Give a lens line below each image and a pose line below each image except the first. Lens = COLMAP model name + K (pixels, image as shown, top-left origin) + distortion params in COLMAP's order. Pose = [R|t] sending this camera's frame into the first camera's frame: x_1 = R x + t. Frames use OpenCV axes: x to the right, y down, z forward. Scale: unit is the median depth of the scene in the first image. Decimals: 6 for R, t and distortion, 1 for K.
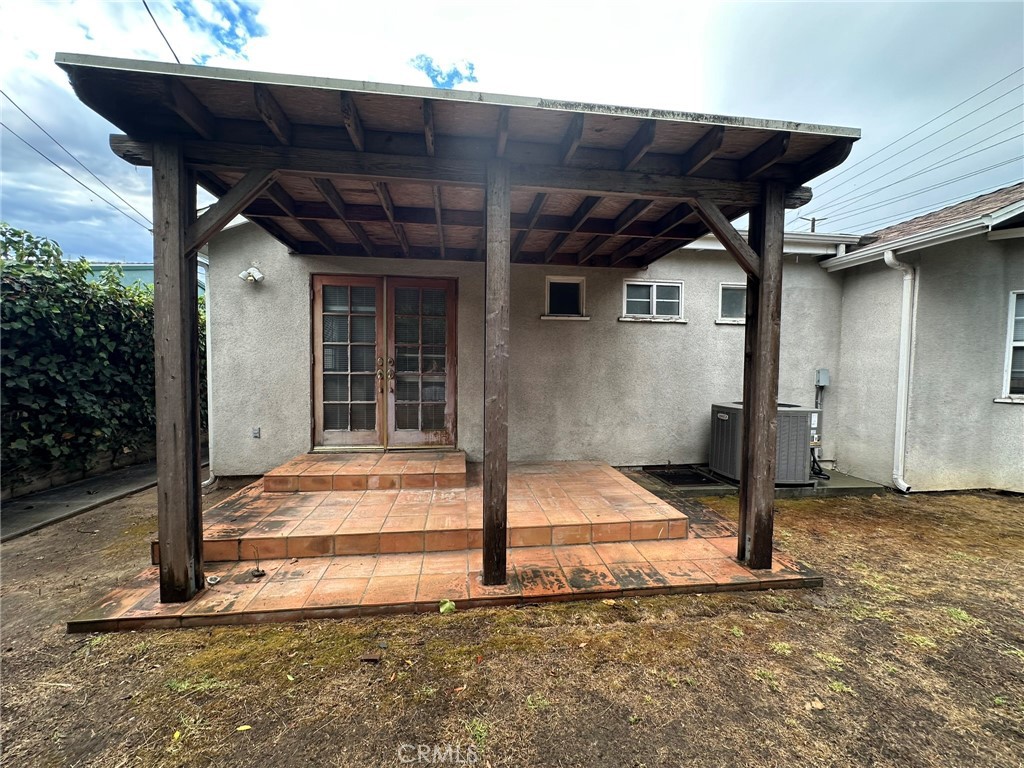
lens RADIAL K [[409.3, 0, 508.2], [0, 409.3, 383.8], [0, 0, 1]] dist [-0.005908, 0.001364]
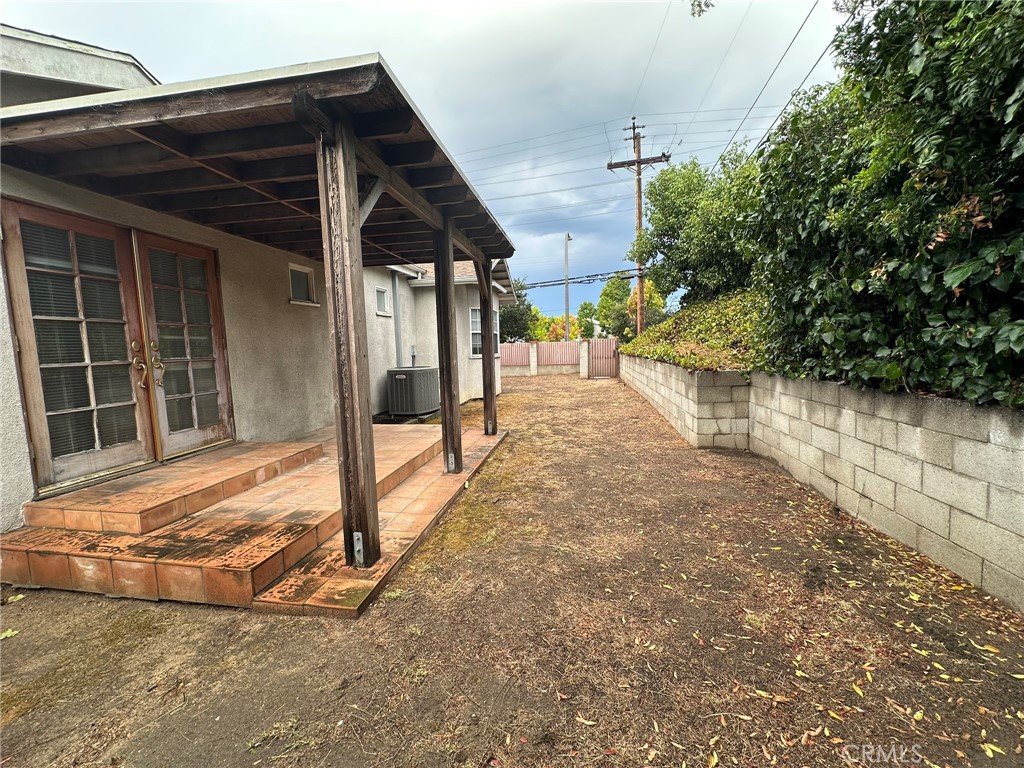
lens RADIAL K [[409.3, 0, 513.2], [0, 409.3, 381.7], [0, 0, 1]] dist [-0.005908, 0.001364]
pose [[0.288294, -0.104218, 0.951854, -0.827941], [0.069135, 0.993731, 0.087864, -0.008301], [-0.955043, 0.040476, 0.293692, 0.146752]]
